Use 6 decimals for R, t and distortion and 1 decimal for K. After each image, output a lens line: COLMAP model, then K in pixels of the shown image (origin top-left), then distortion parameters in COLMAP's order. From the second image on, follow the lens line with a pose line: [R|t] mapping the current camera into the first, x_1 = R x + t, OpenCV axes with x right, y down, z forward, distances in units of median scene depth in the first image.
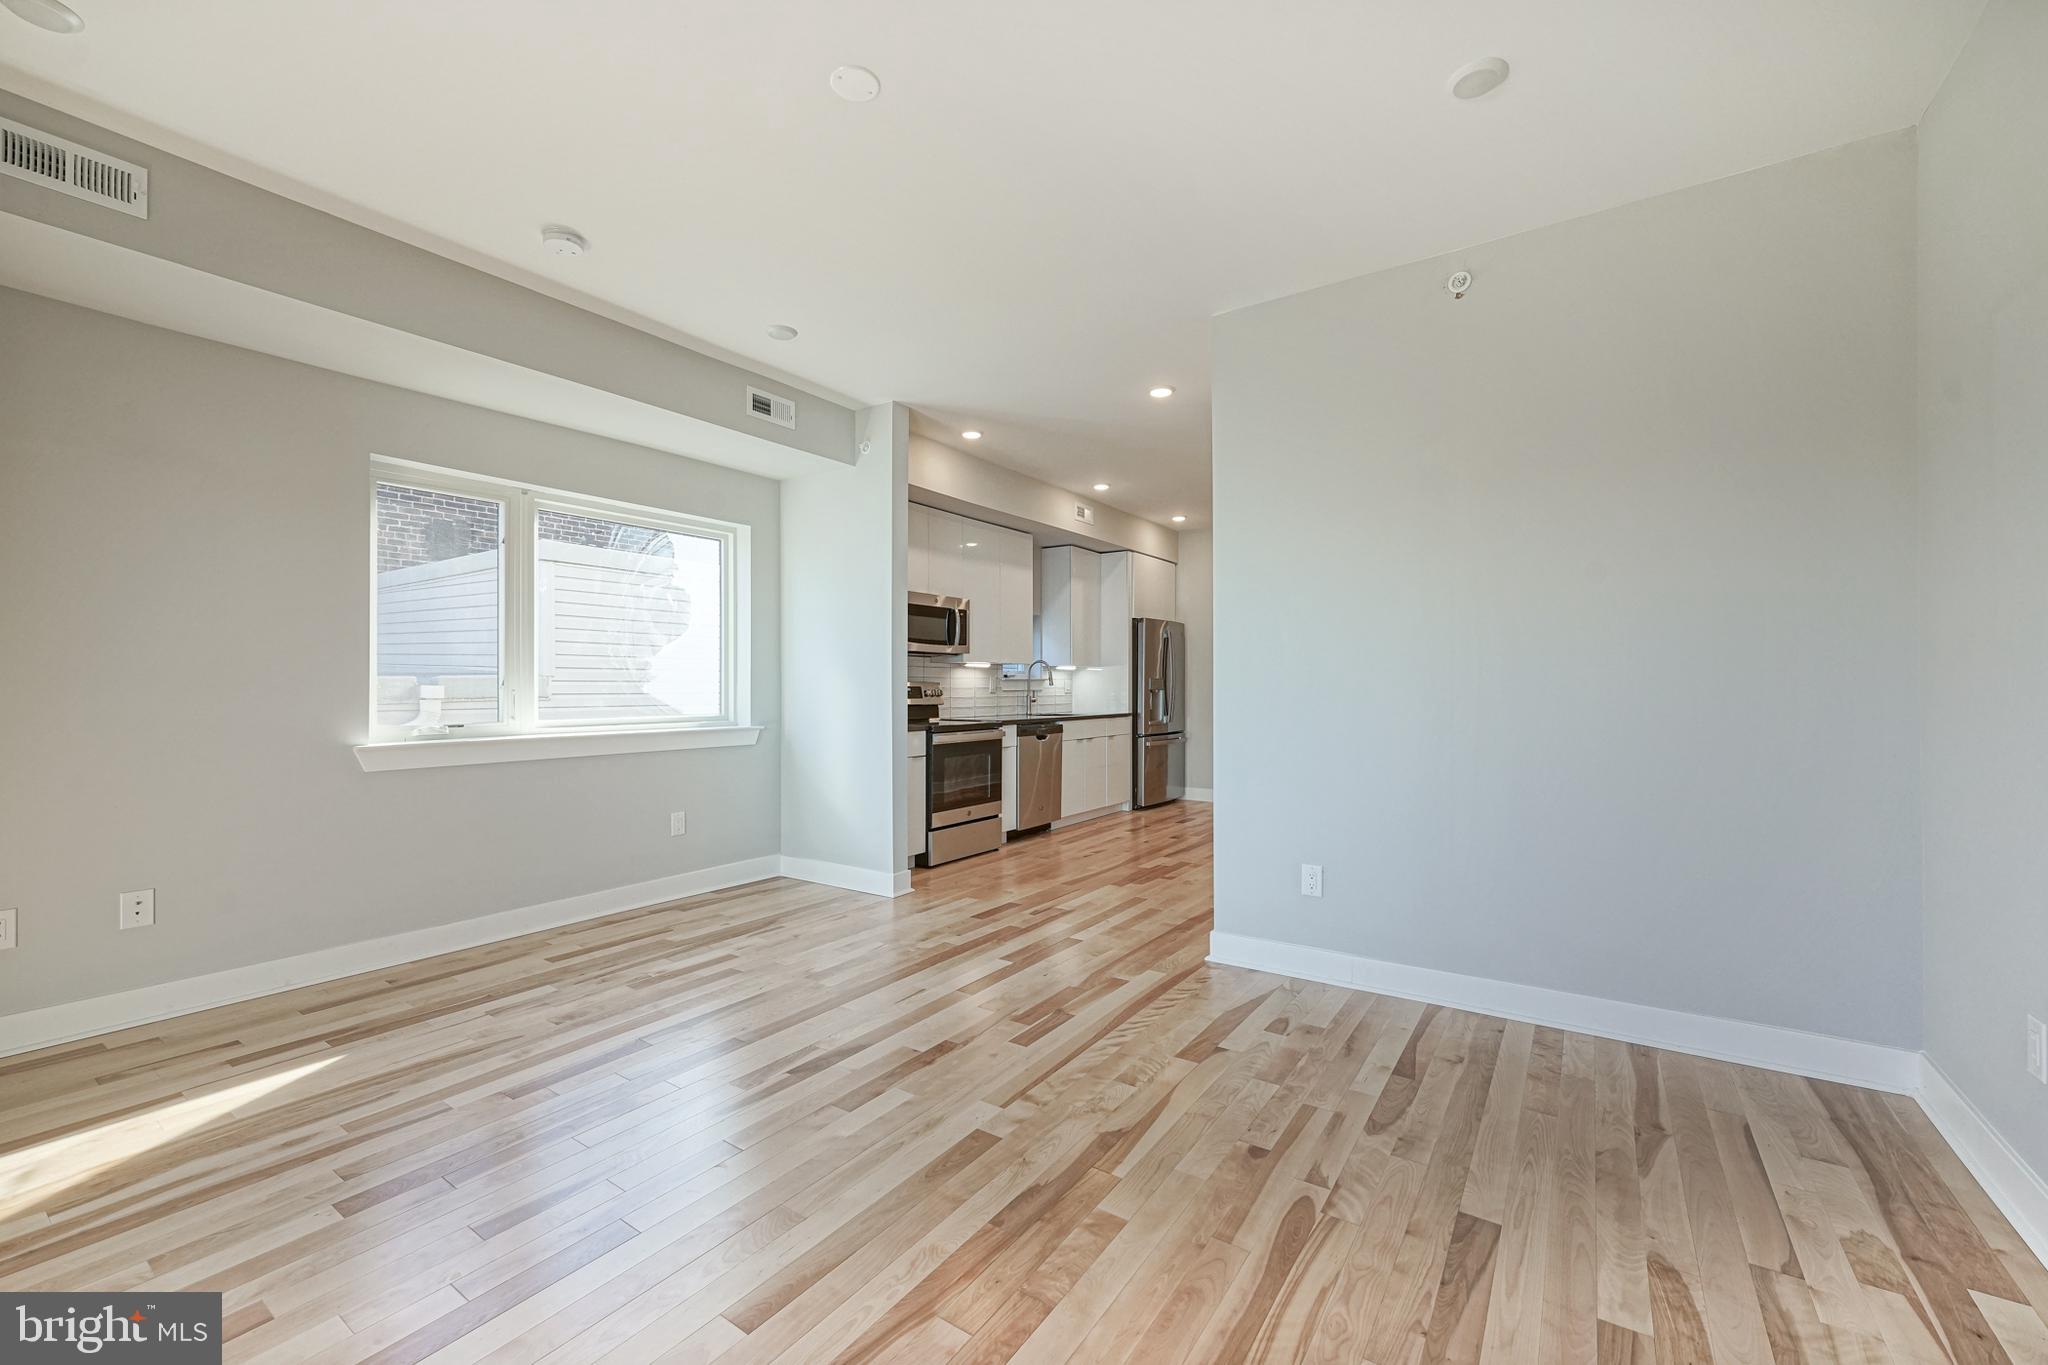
lens RADIAL K [[812.3, 0, 1027.7], [0, 812.3, 681.3], [0, 0, 1]] dist [0.000263, 0.000100]
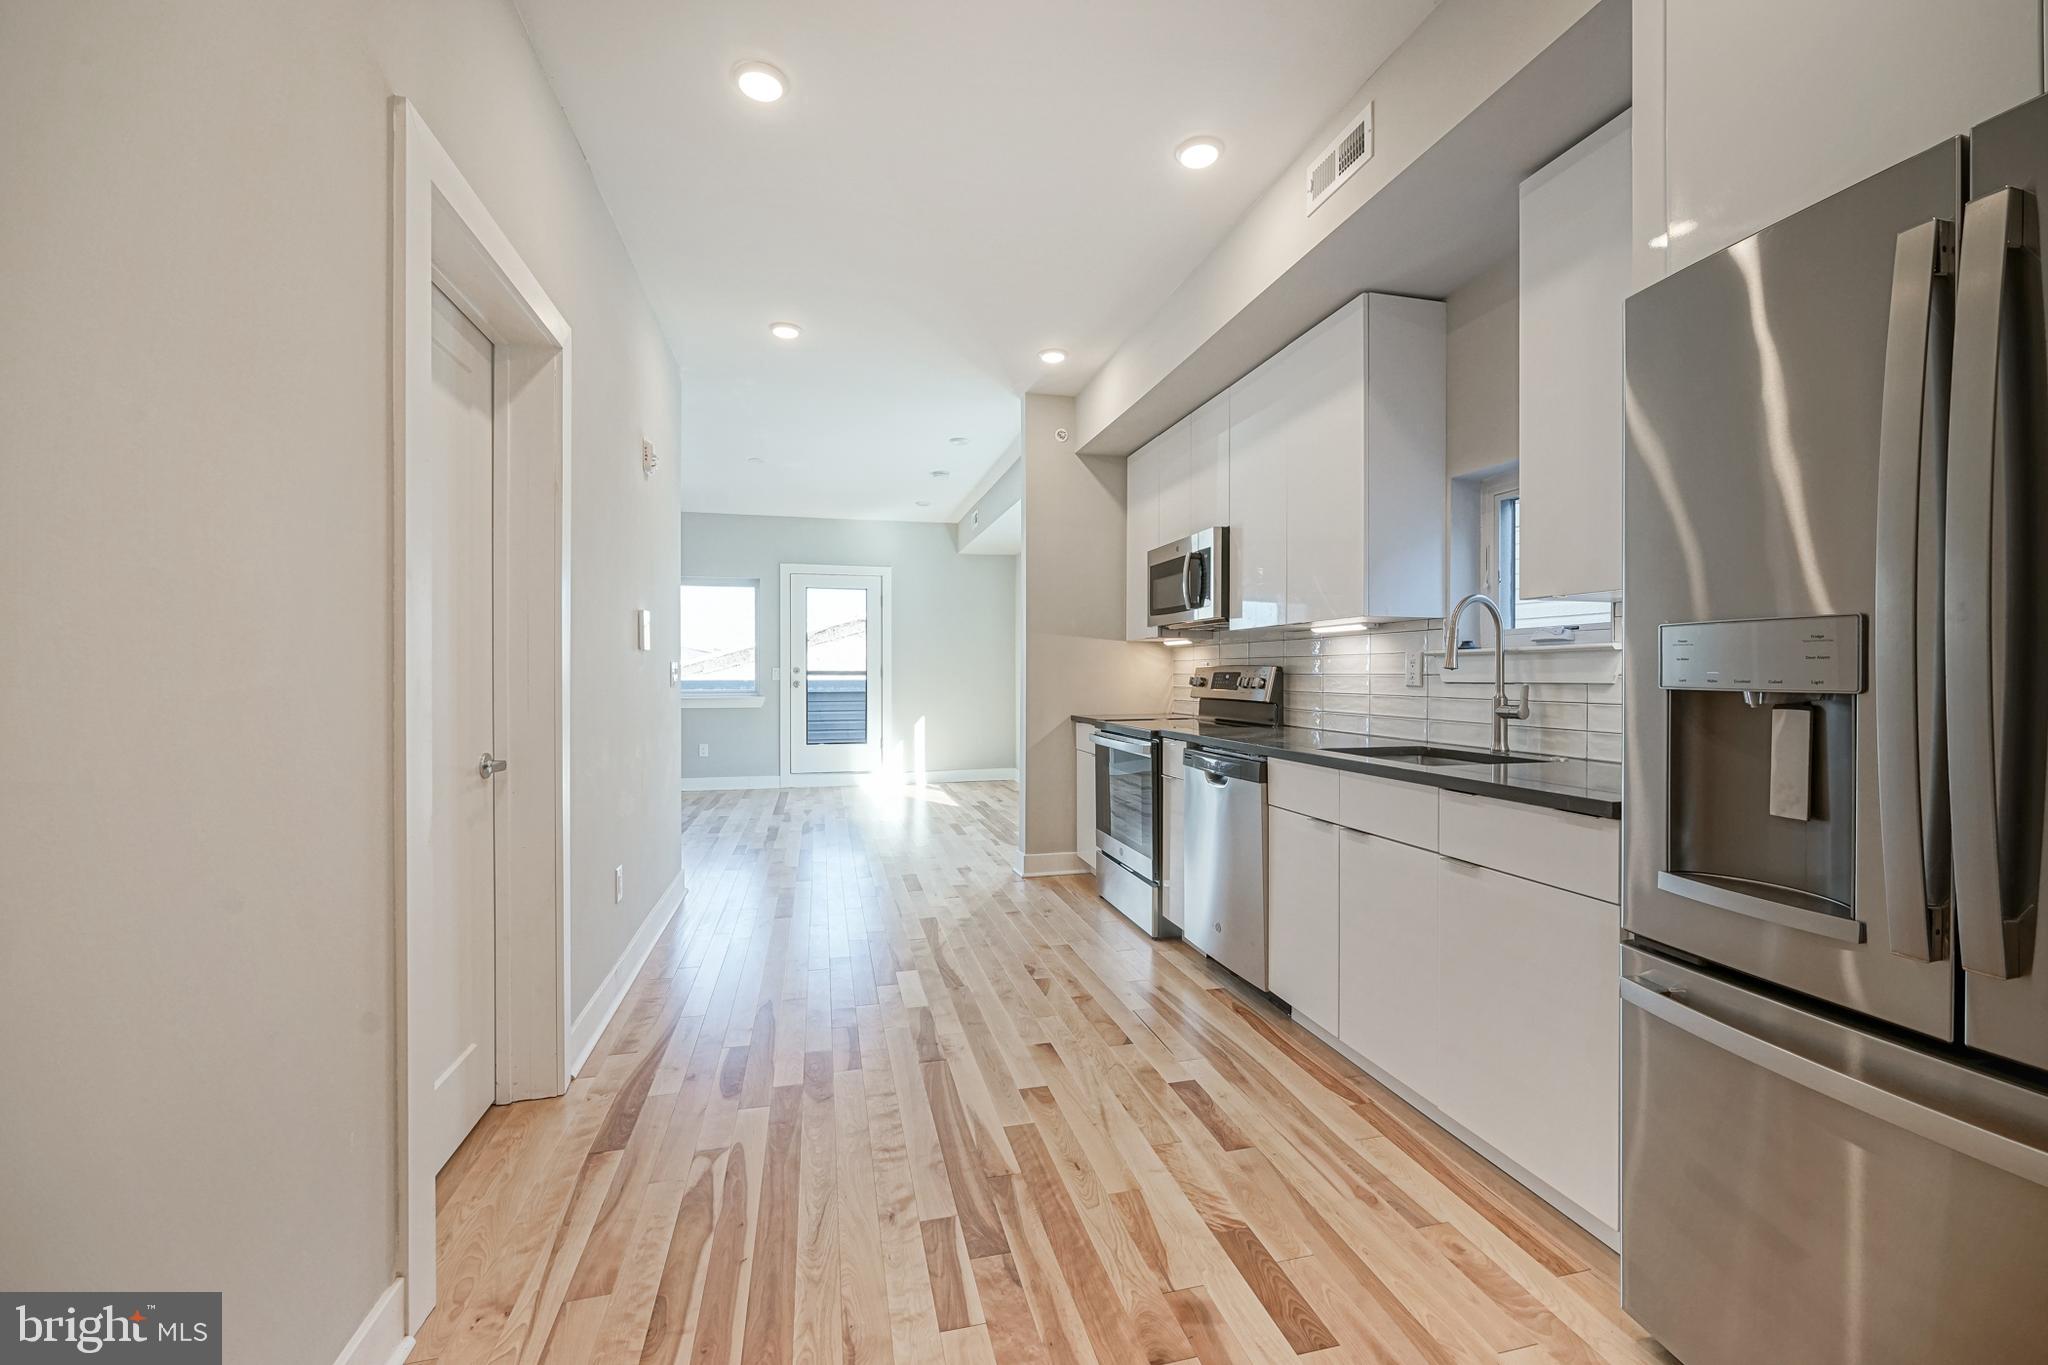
lens RADIAL K [[812.3, 0, 1027.7], [0, 812.3, 681.3], [0, 0, 1]] dist [0.000263, 0.000100]
pose [[-0.648613, 0.009590, -0.761058, 0.946829], [0.006971, 0.999954, 0.006658, 0.016142], [0.761086, -0.000987, -0.648650, 2.547257]]
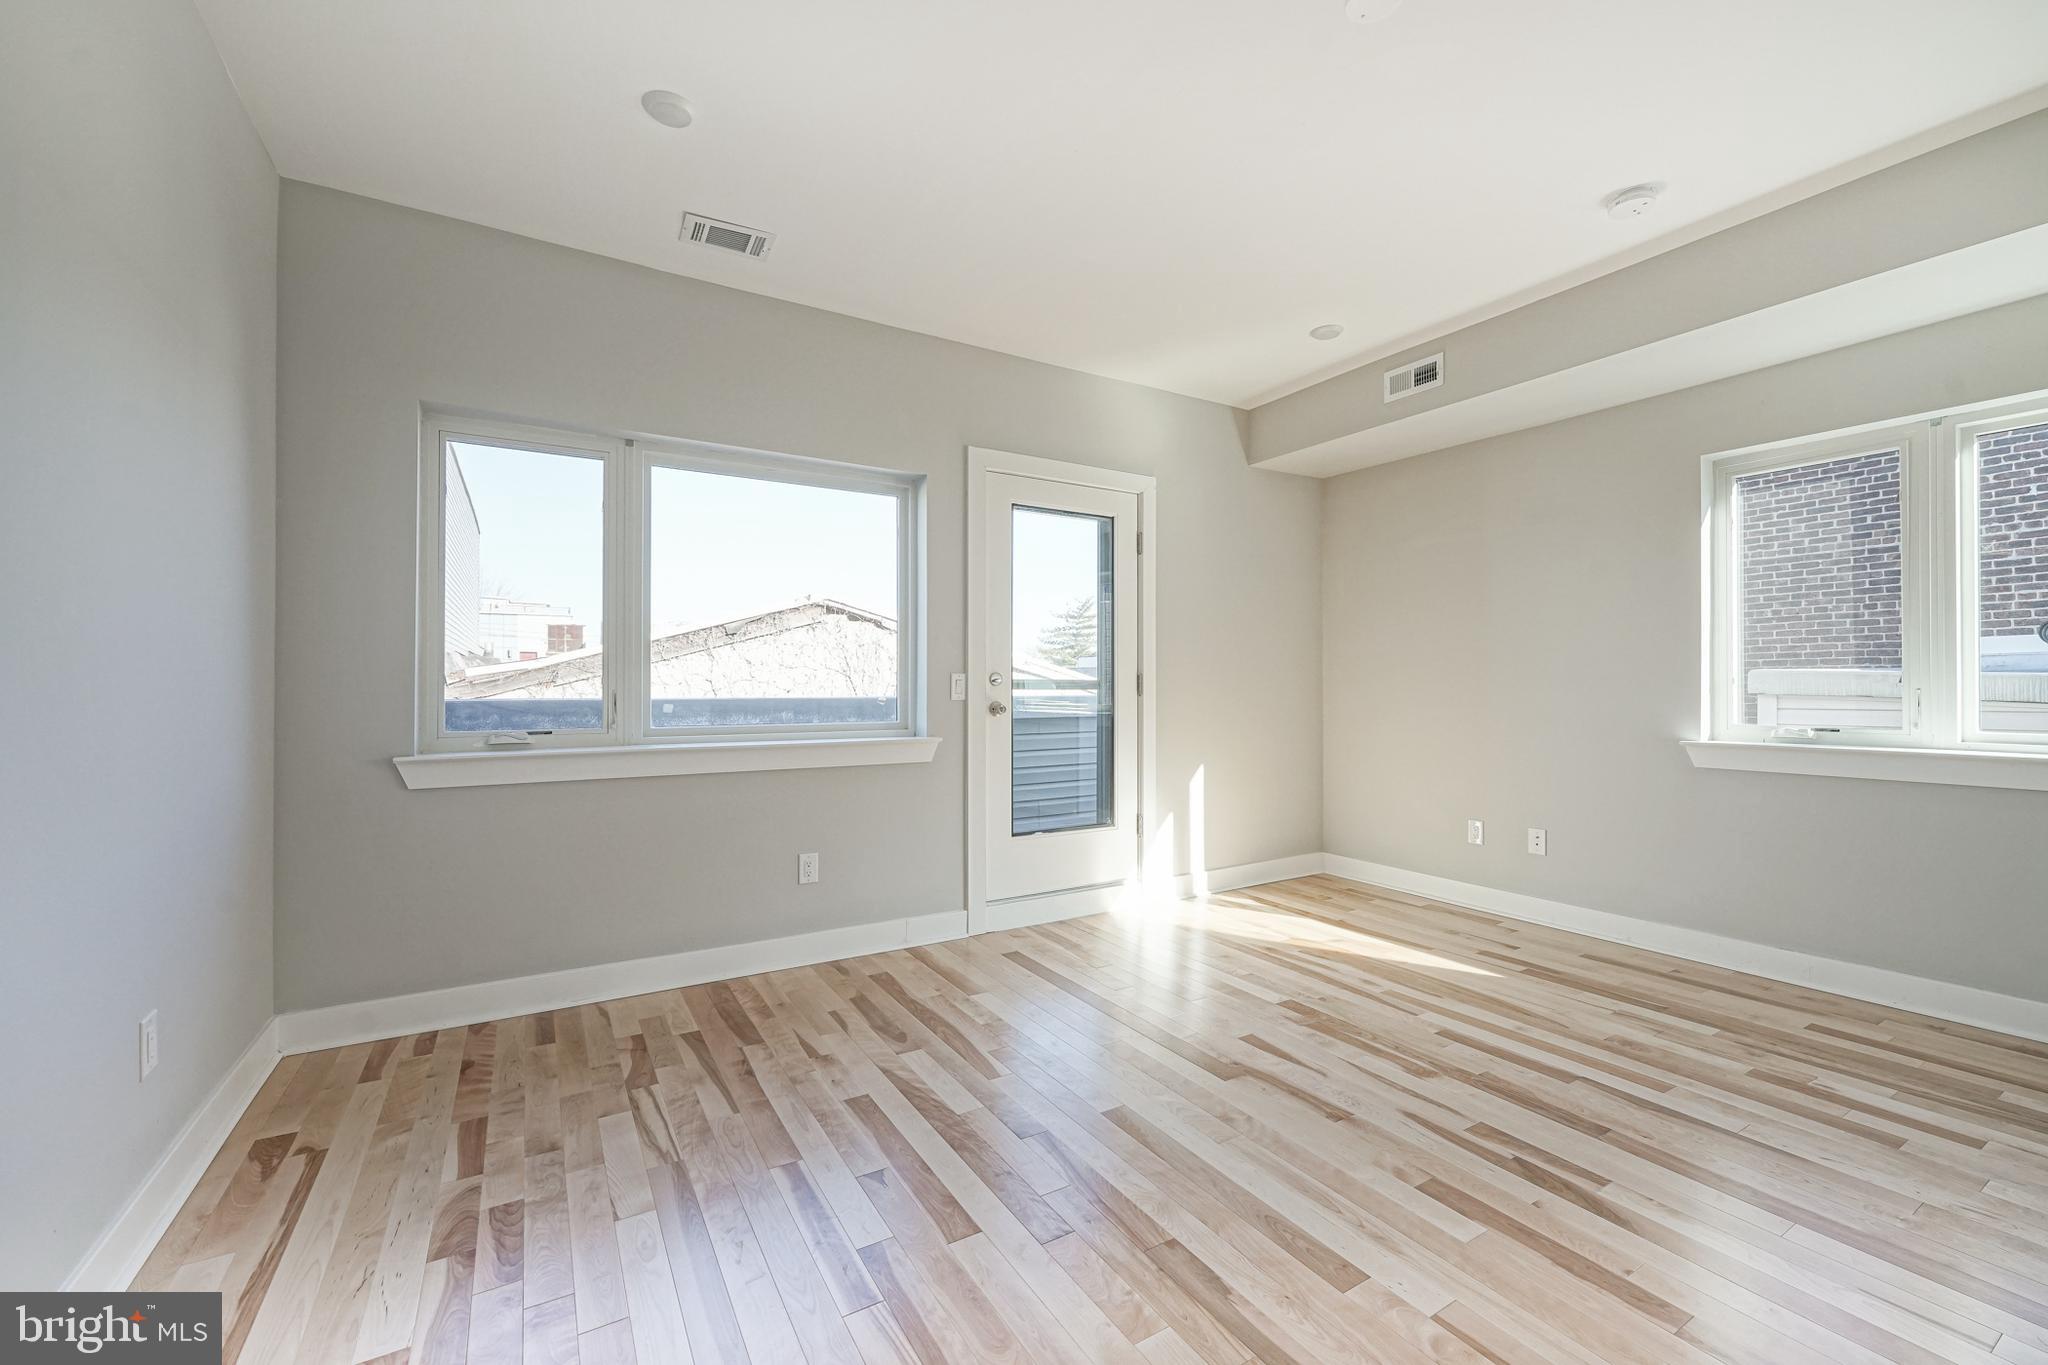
lens RADIAL K [[812.3, 0, 1027.7], [0, 812.3, 681.3], [0, 0, 1]] dist [0.000263, 0.000100]
pose [[-0.395310, -0.001606, -0.918546, 0.520052], [0.007193, 0.999962, -0.004844, 0.001669], [0.918520, -0.008522, -0.395283, 0.699075]]
